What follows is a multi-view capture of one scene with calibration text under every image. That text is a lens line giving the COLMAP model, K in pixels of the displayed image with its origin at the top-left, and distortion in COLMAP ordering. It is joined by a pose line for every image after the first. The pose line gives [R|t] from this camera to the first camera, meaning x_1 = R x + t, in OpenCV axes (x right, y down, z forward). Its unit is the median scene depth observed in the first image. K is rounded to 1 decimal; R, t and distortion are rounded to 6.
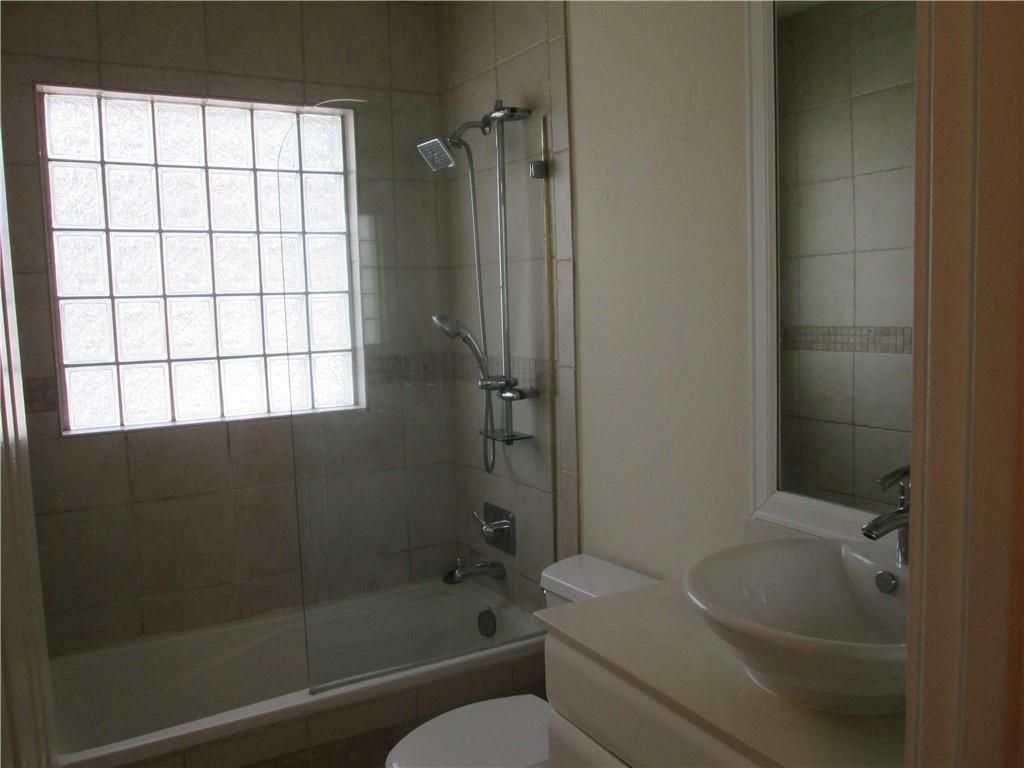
lens RADIAL K [[837.1, 0, 512.5], [0, 837.1, 382.8], [0, 0, 1]] dist [-0.061702, 0.031414]
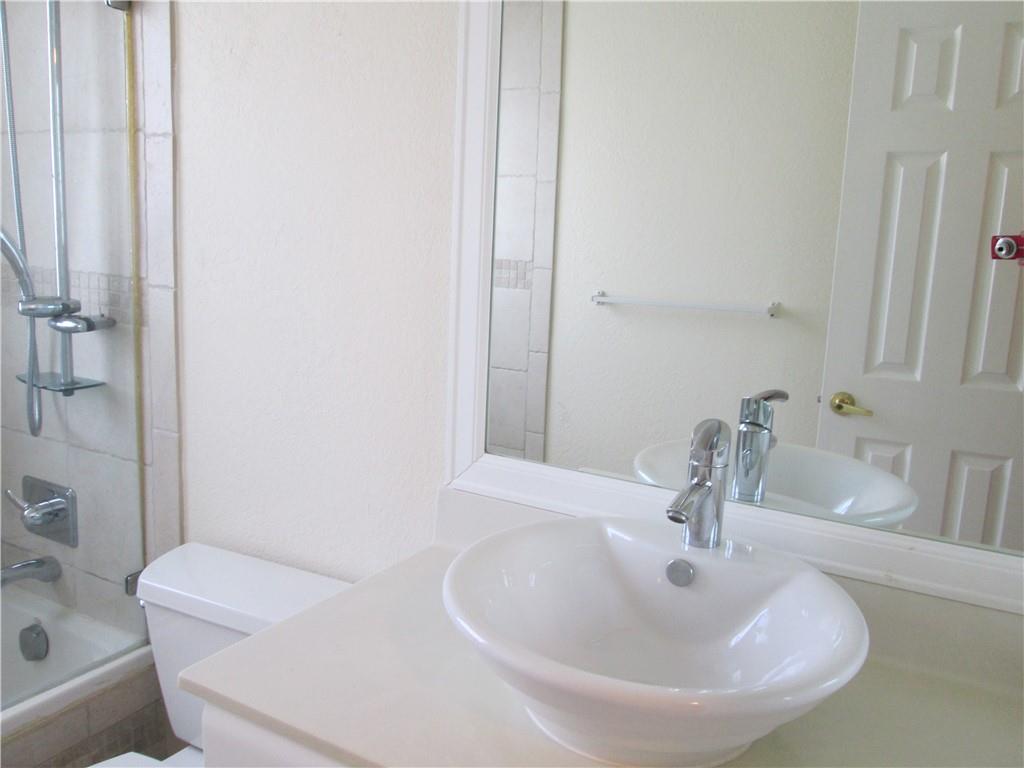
lens RADIAL K [[837.1, 0, 513.6], [0, 837.1, 390.7], [0, 0, 1]] dist [-0.061702, 0.031414]
pose [[0.849190, -0.022377, 0.527612, -0.052157], [-0.025196, 0.996247, 0.082806, 0.003081], [-0.527485, -0.083612, 0.845440, 0.220821]]
